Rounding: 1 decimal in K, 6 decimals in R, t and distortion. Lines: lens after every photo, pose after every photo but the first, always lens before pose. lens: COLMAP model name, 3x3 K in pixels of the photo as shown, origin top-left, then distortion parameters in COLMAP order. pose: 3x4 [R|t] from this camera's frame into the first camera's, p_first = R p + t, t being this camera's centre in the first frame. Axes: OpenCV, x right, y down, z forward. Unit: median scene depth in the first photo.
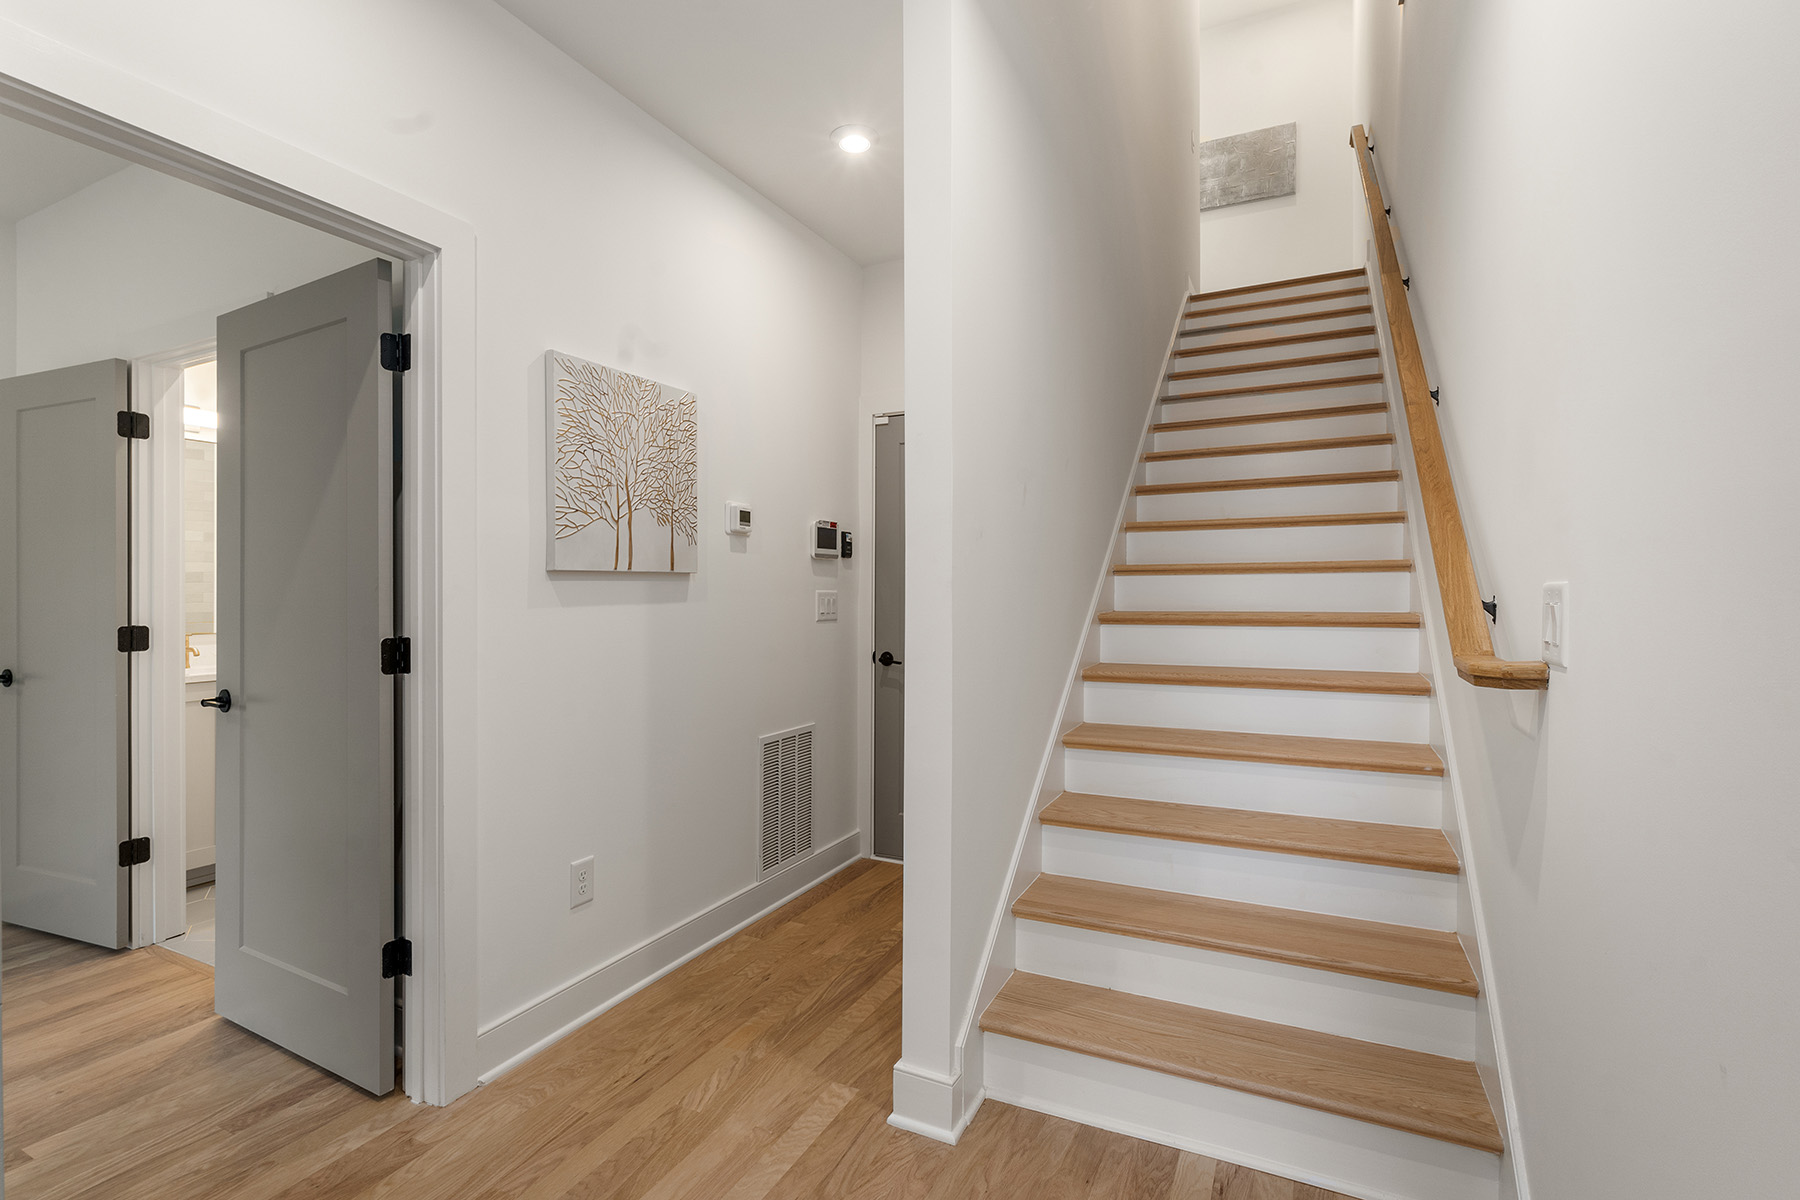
lens RADIAL K [[799.6, 0, 903.0], [0, 799.6, 594.2], [0, 0, 1]] dist [-0.004594, -0.000490]
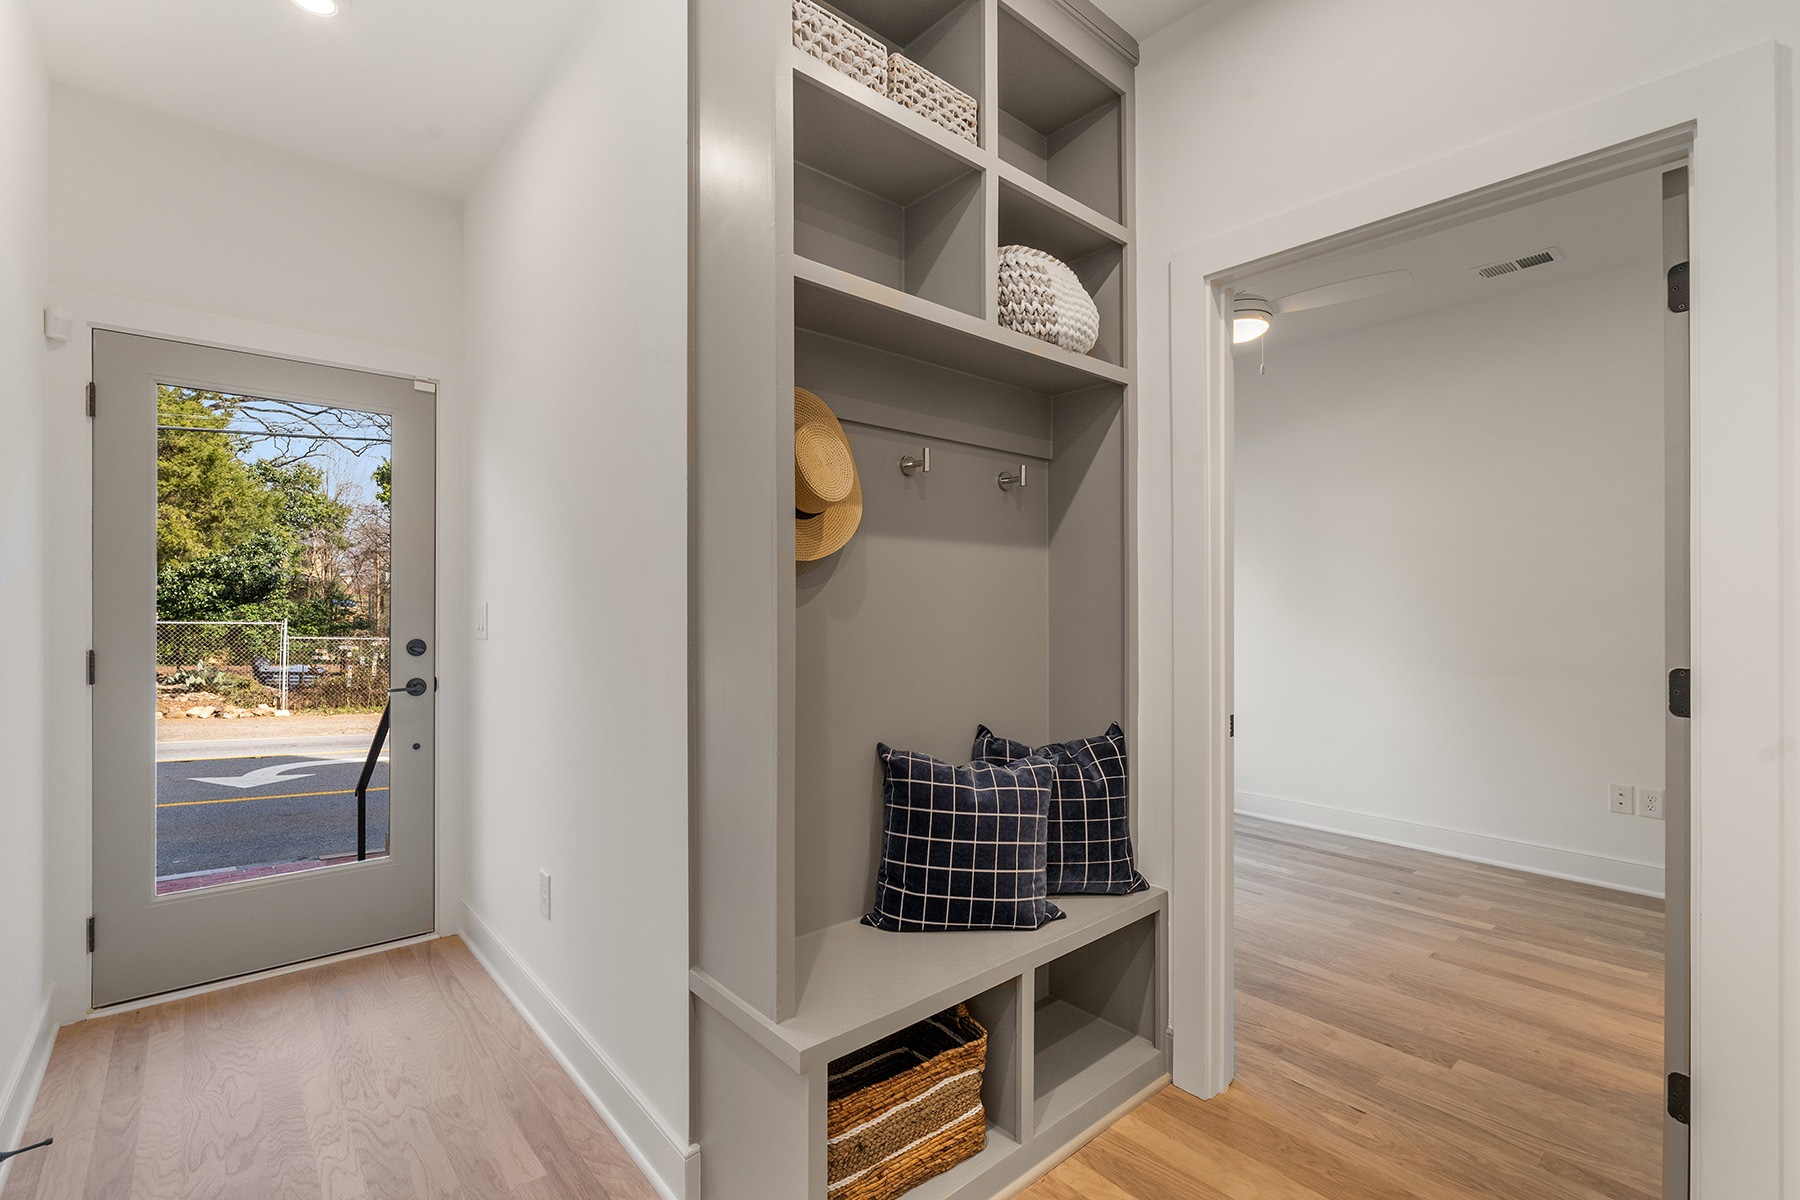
lens RADIAL K [[799.6, 0, 905.3], [0, 799.6, 599.2], [0, 0, 1]] dist [-0.004594, -0.000490]
pose [[-0.372570, -0.004814, -0.927992, 0.337497], [-0.004250, 0.999985, -0.003482, -0.004179], [0.927994, 0.002647, -0.372585, 0.629961]]
